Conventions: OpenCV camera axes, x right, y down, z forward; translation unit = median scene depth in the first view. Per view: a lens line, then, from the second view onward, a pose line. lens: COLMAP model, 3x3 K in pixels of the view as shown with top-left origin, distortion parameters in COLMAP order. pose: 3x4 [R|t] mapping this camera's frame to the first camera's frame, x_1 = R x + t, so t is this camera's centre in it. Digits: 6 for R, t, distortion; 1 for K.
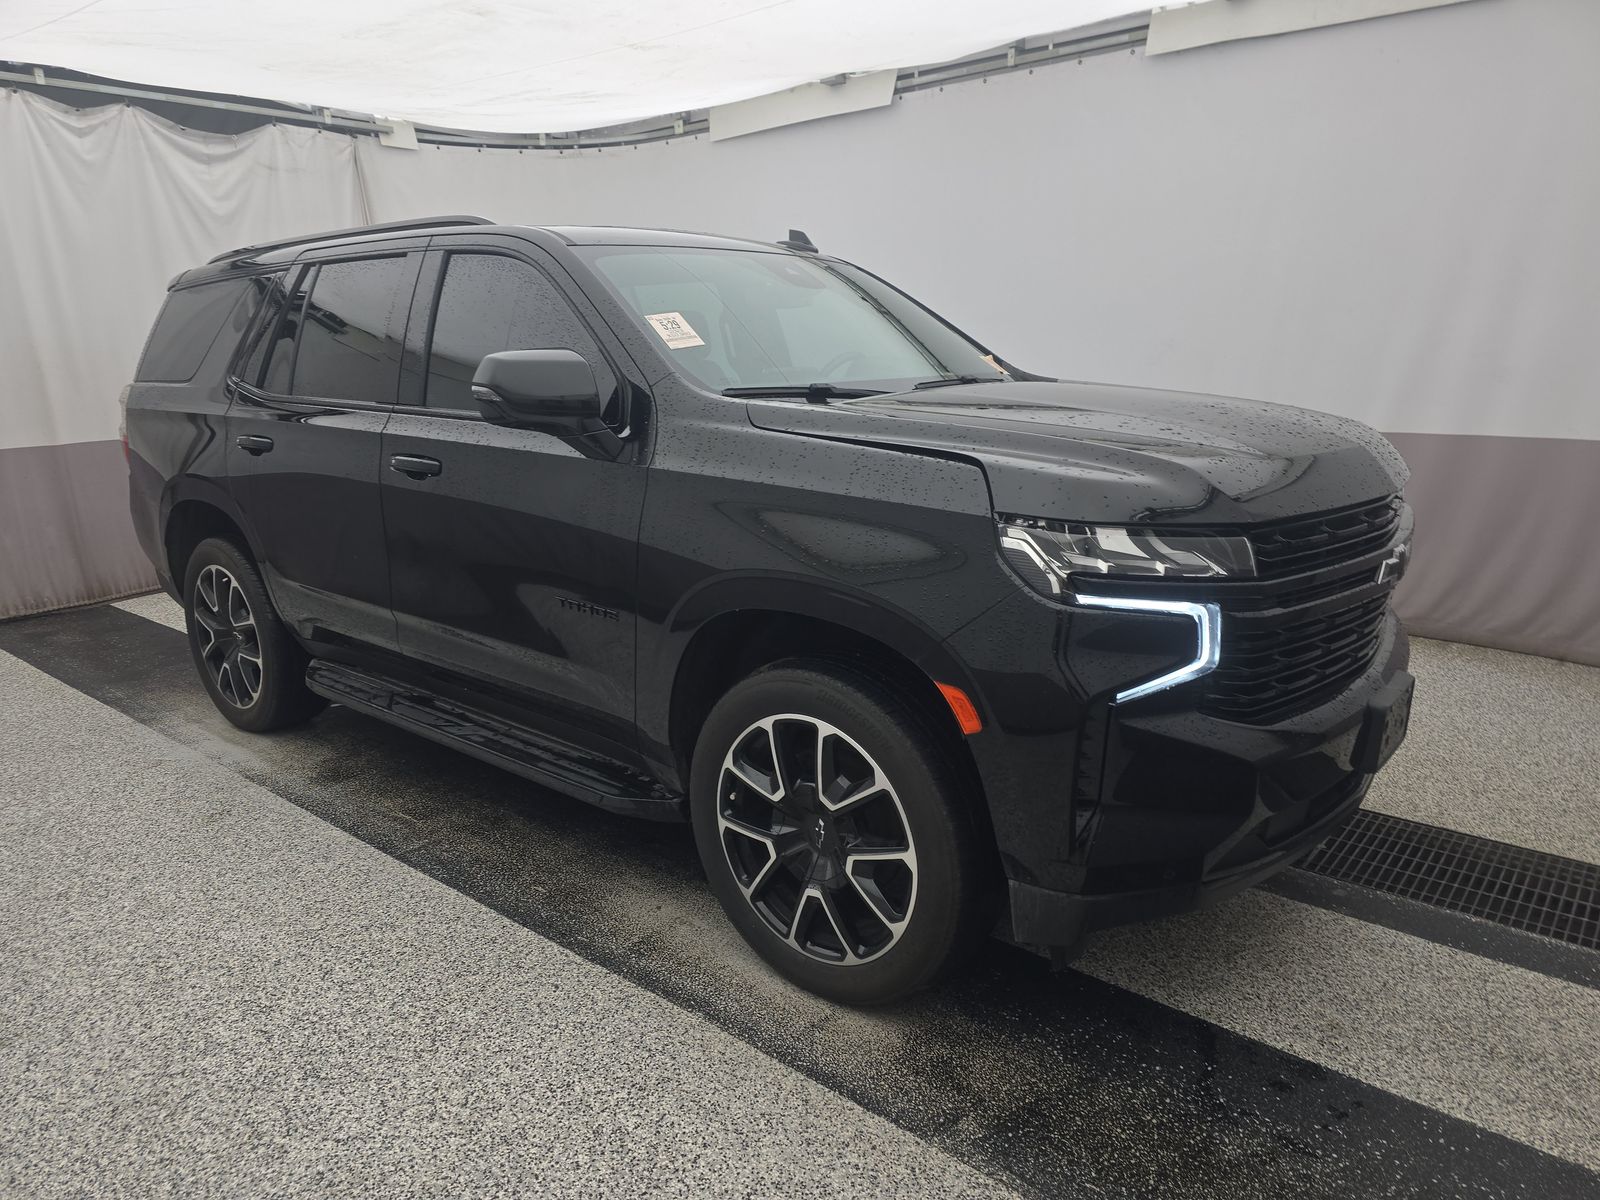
lens RADIAL K [[1075.4, 0, 806.5], [0, 1075.4, 605.8], [0, 0, 1]] dist [0.046679, -0.044284]
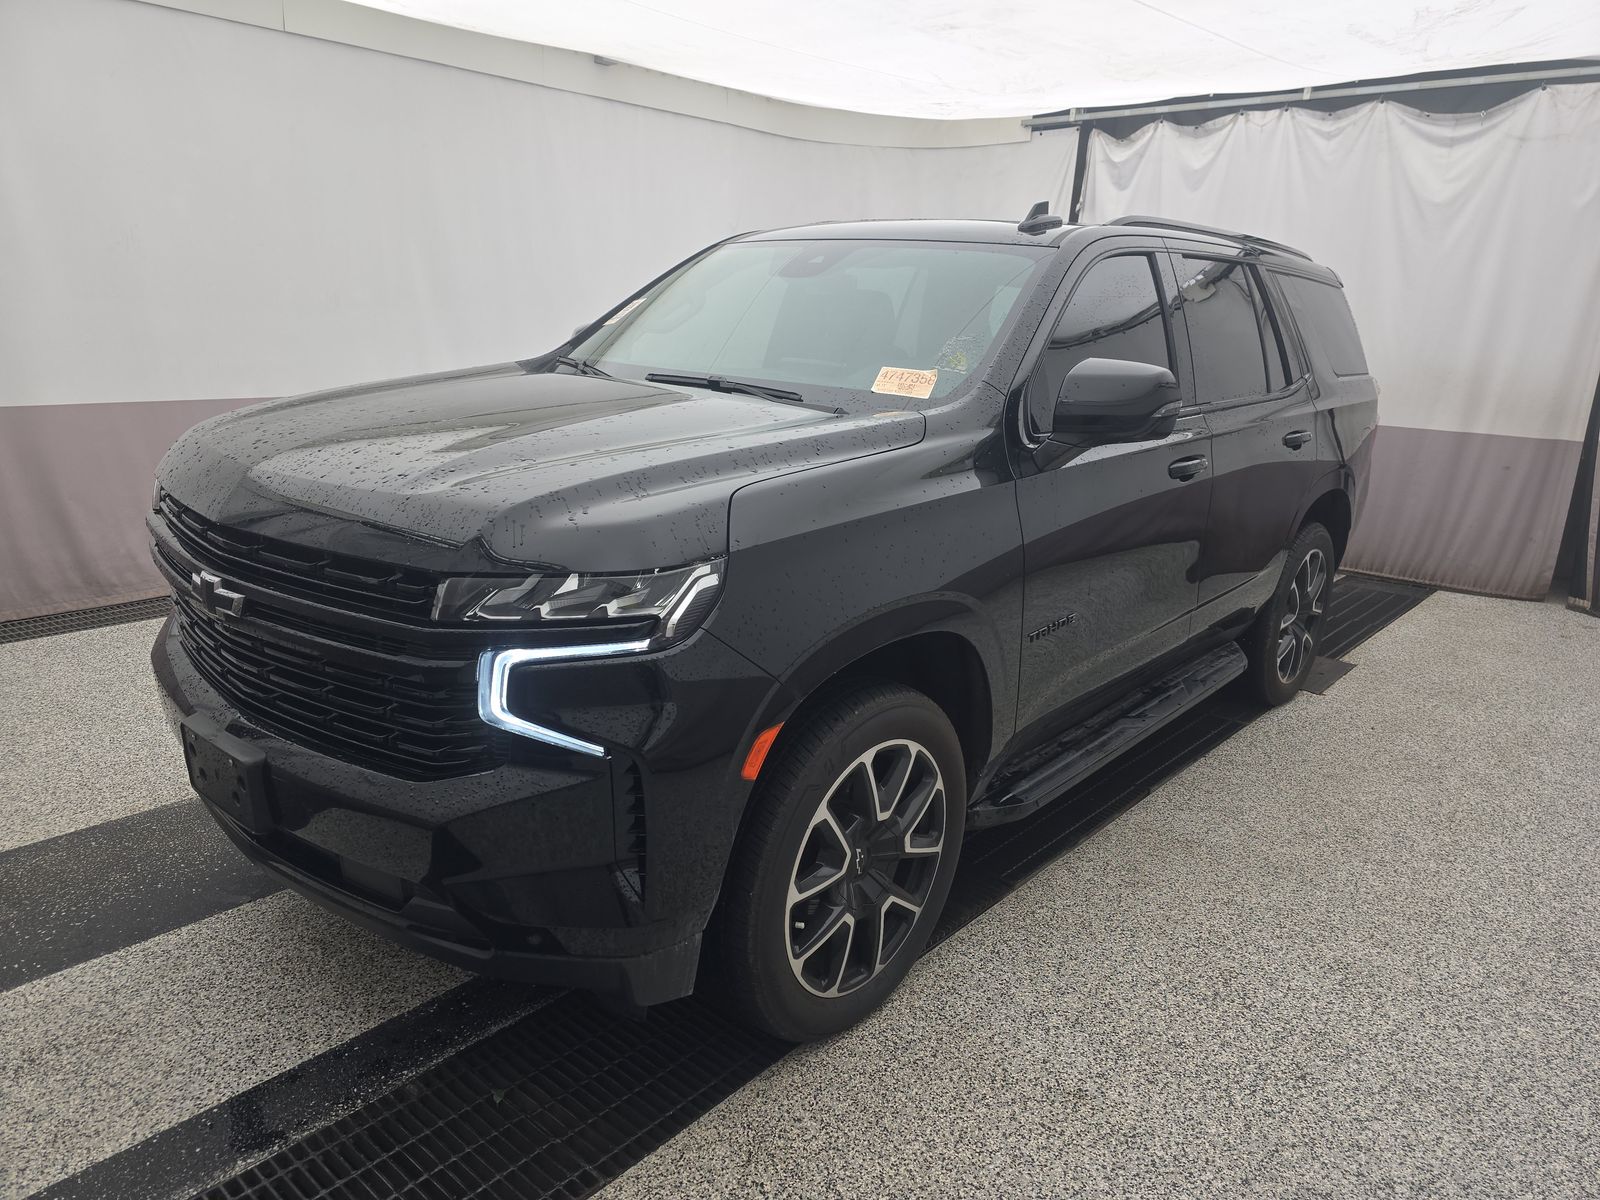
lens RADIAL K [[1075.4, 0, 806.5], [0, 1075.4, 605.8], [0, 0, 1]] dist [0.046679, -0.044284]
pose [[-0.019674, 0.283419, -0.958794, 1.272201], [-0.275704, 0.920260, 0.277686, -0.370529], [0.961041, 0.269807, 0.060035, 1.305602]]
